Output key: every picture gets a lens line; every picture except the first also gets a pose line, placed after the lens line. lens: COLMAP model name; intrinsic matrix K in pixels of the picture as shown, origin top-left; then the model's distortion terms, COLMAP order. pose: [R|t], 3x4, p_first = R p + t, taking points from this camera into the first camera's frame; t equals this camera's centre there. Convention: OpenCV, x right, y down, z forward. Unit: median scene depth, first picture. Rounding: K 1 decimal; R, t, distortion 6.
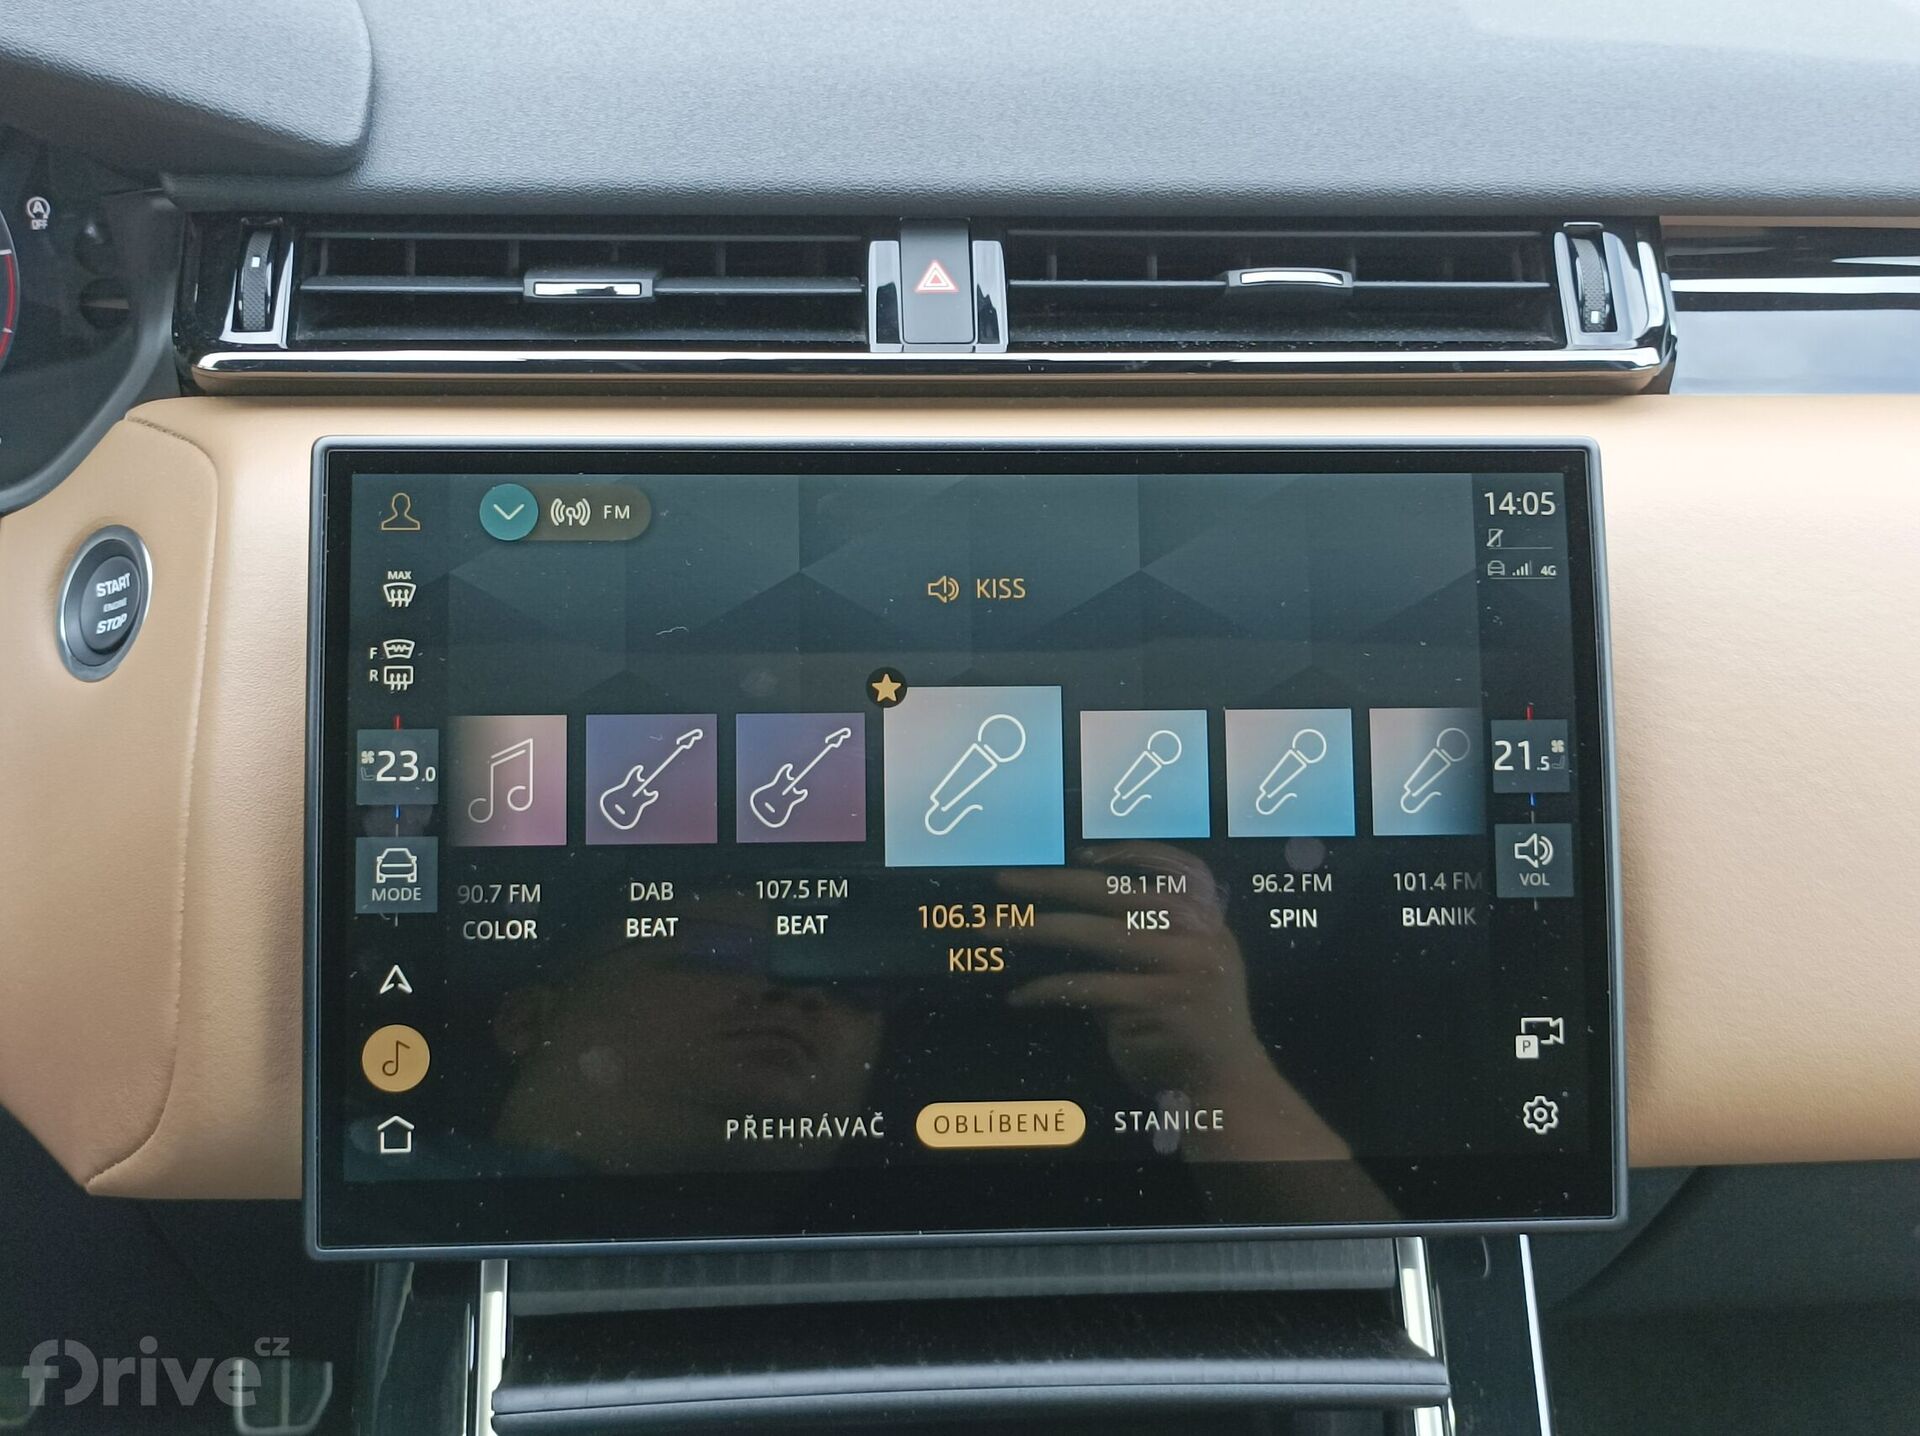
lens RADIAL K [[2056.9, 0, 960.0], [0, 2056.9, 718.0], [0, 0, 1]] dist [-0.017413, -0.004312]
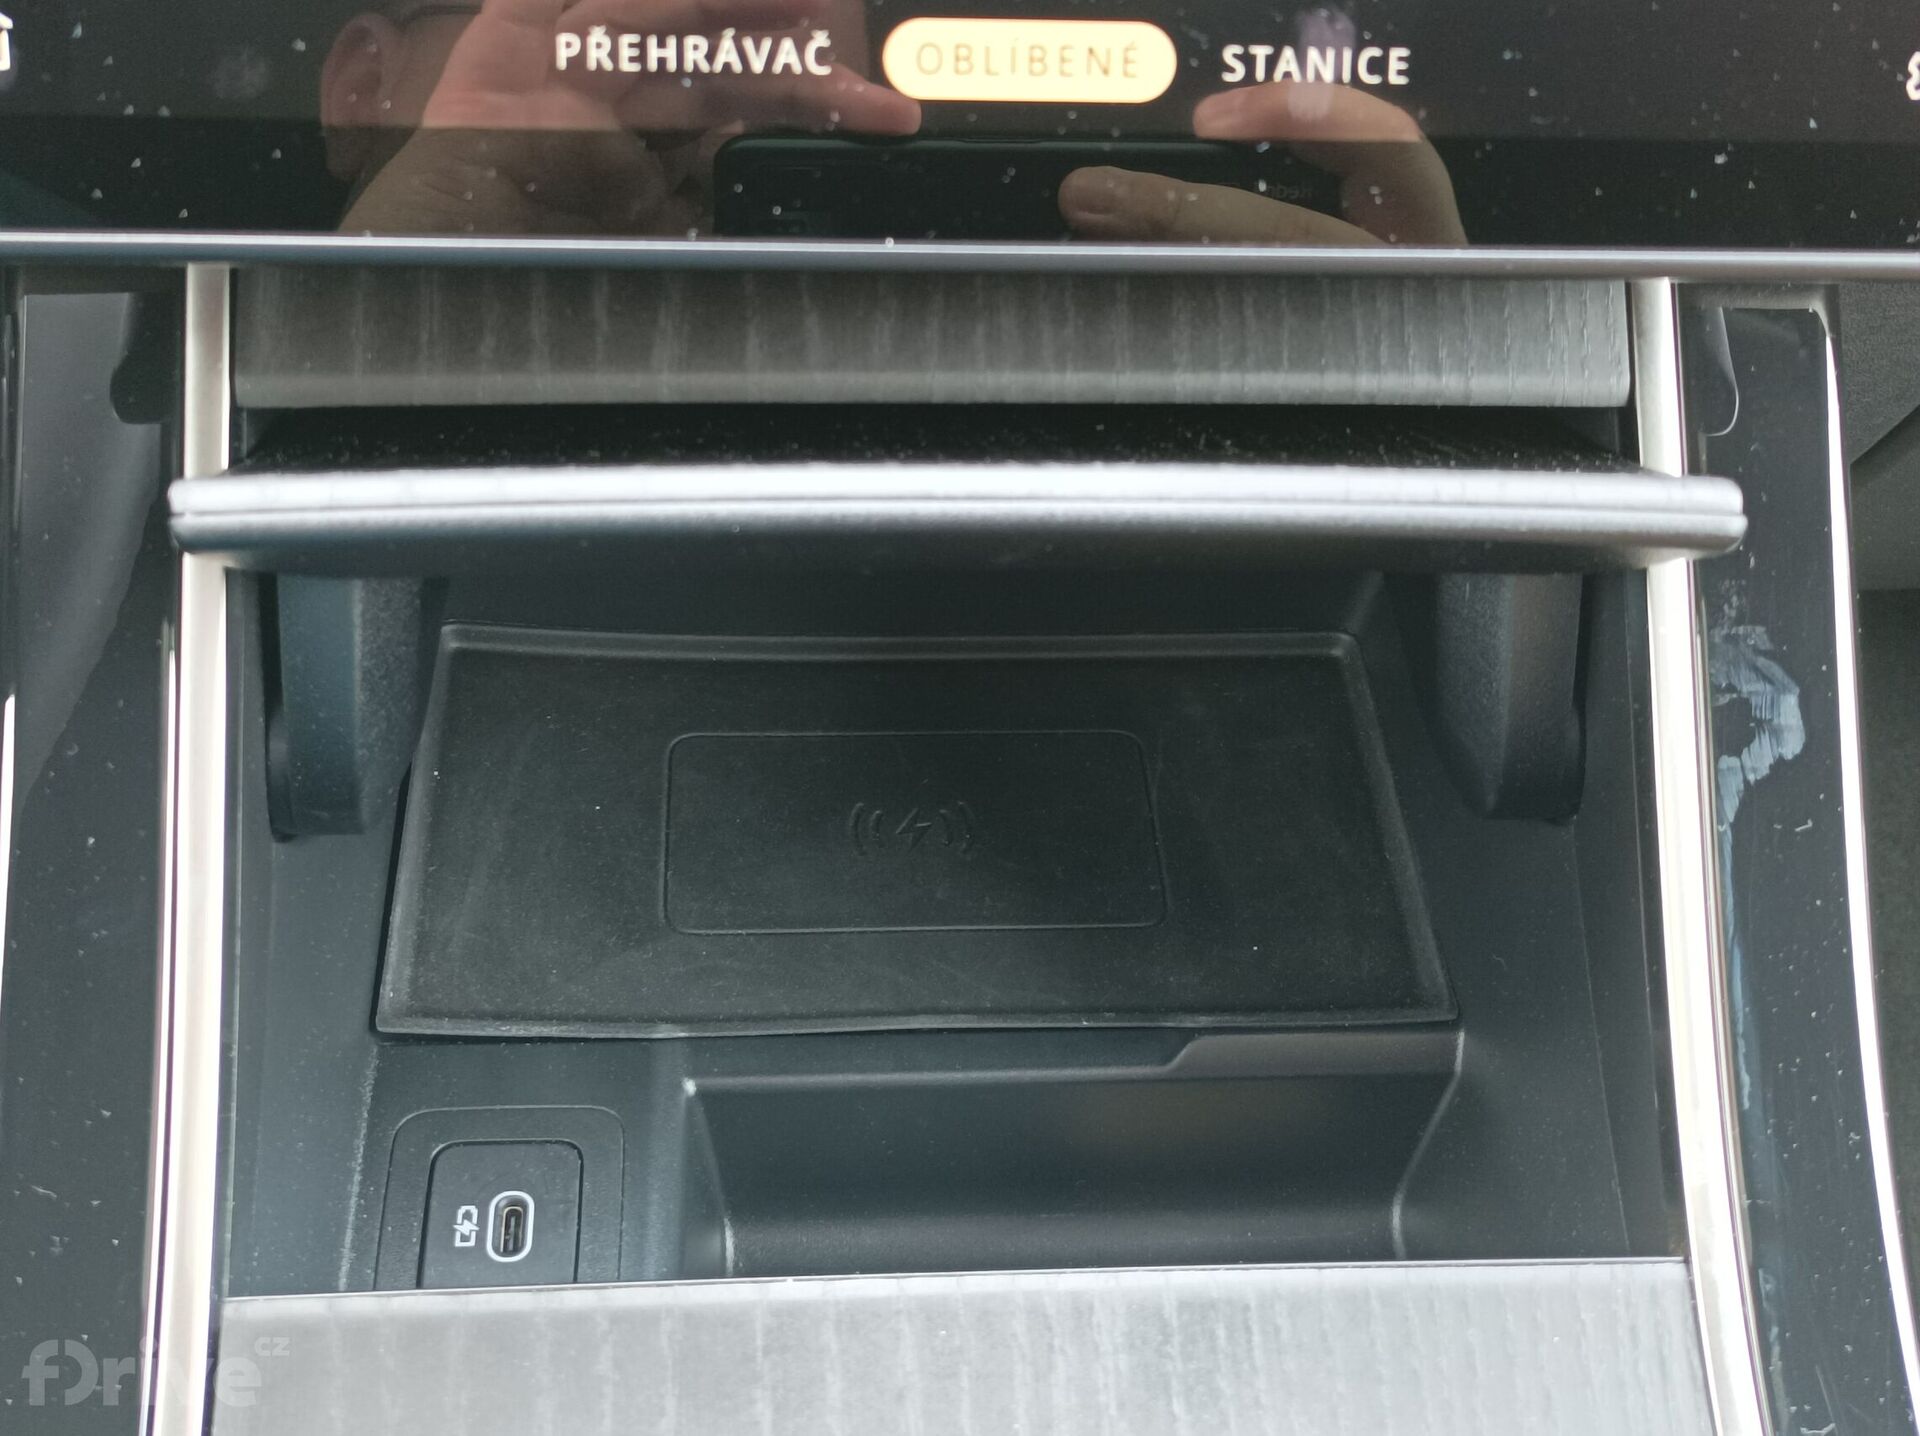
lens RADIAL K [[2056.9, 0, 960.0], [0, 2056.9, 718.0], [0, 0, 1]] dist [-0.017413, -0.004312]
pose [[0.999701, 0.018339, 0.016168, -0.005404], [-0.021988, 0.963536, 0.266672, 0.194713], [-0.010688, -0.266948, 0.963652, 0.338865]]
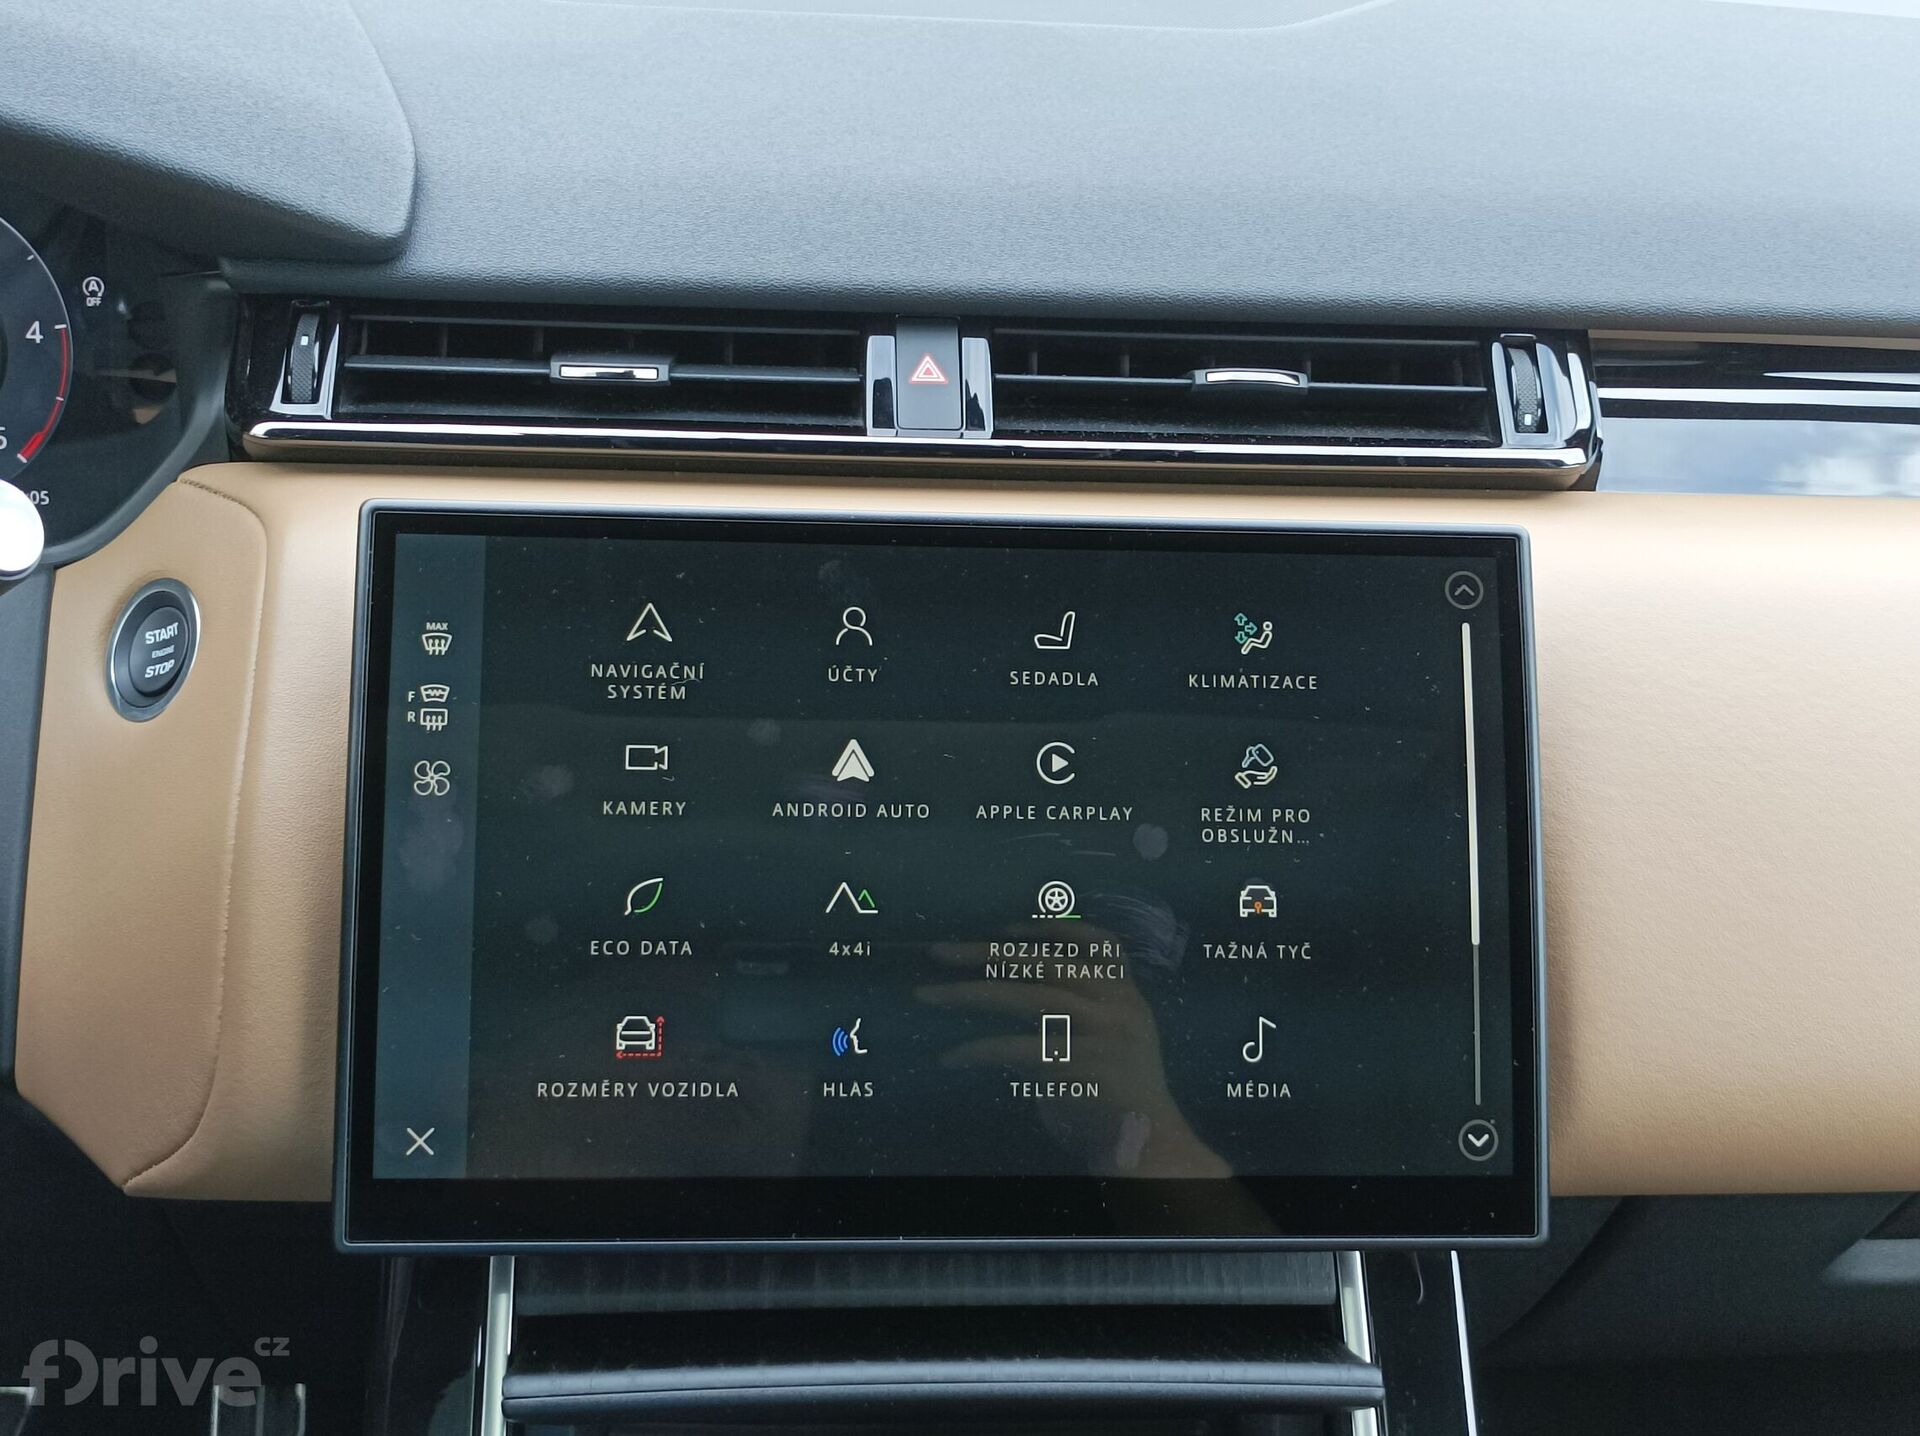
lens RADIAL K [[2056.9, 0, 960.0], [0, 2056.9, 718.0], [0, 0, 1]] dist [-0.017413, -0.004312]
pose [[0.999603, 0.020137, 0.019695, -0.012969], [-0.019181, 0.998684, -0.047559, 0.023158], [-0.020627, 0.047163, 0.998674, -0.086713]]
